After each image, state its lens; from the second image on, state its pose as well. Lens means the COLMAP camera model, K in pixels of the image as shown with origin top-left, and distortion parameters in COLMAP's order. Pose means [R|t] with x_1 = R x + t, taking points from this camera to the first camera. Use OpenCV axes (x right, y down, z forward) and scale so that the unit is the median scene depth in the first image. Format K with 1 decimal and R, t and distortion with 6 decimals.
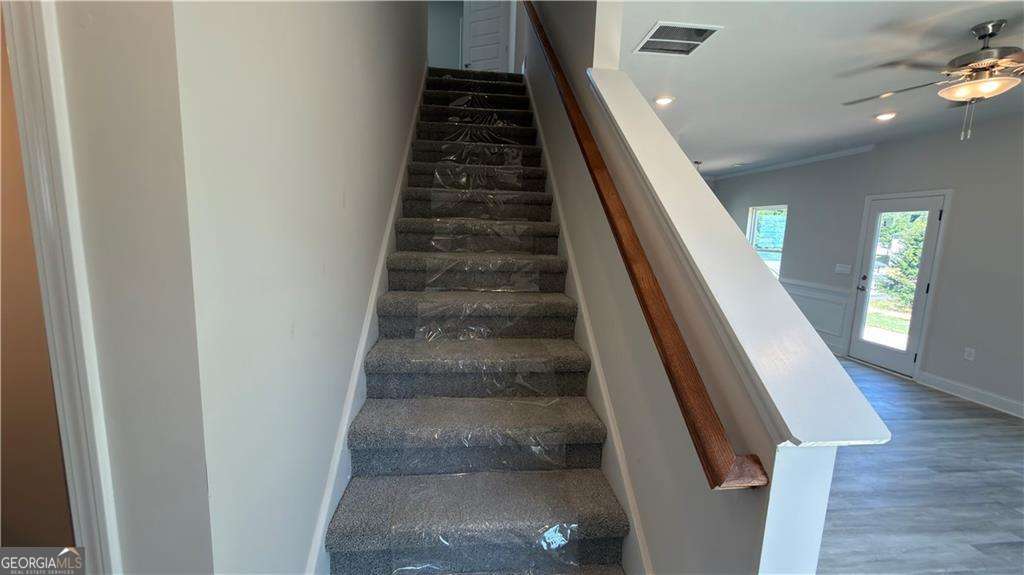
lens RADIAL K [[408.4, 0, 510.4], [0, 408.4, 285.1], [0, 0, 1]] dist [0.000989, -0.000687]
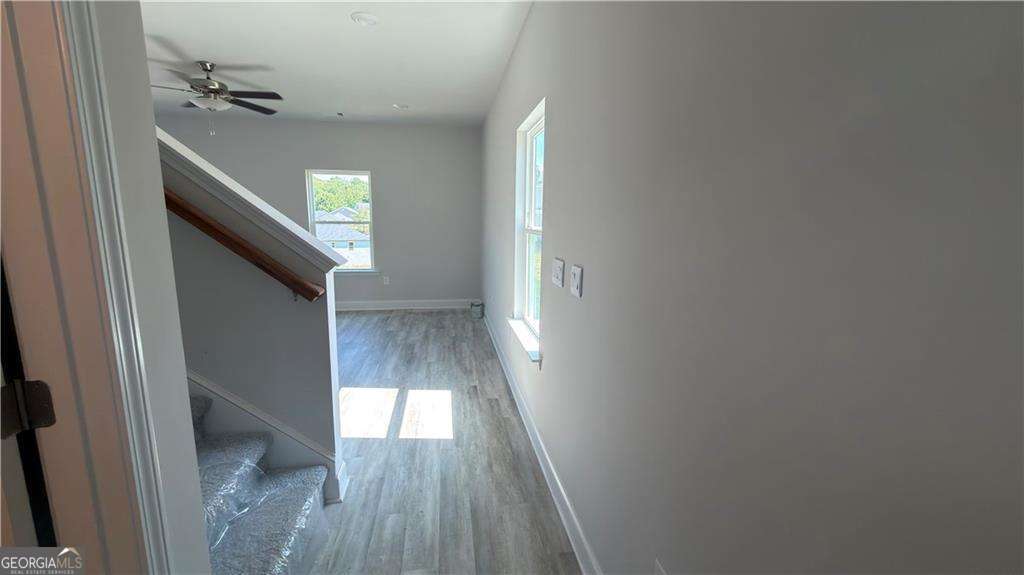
lens RADIAL K [[408.4, 0, 510.3], [0, 408.4, 283.9], [0, 0, 1]] dist [0.000989, -0.000687]
pose [[-0.049656, -0.196391, 0.979267, -0.579485], [0.128608, 0.971057, 0.201266, 0.027550], [-0.990452, 0.135936, -0.022961, -0.018799]]
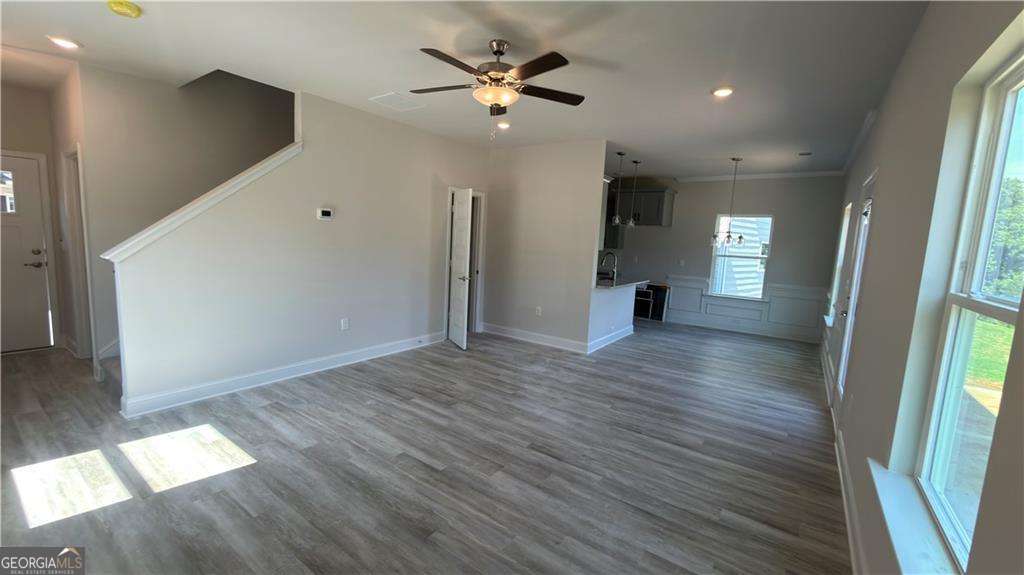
lens RADIAL K [[408.4, 0, 510.4], [0, 408.4, 286.4], [0, 0, 1]] dist [0.000989, -0.000687]
pose [[0.746912, 0.078567, -0.660265, 1.720748], [-0.112976, 0.993552, -0.009575, 0.069136], [0.655255, 0.081746, 0.750971, 0.162330]]
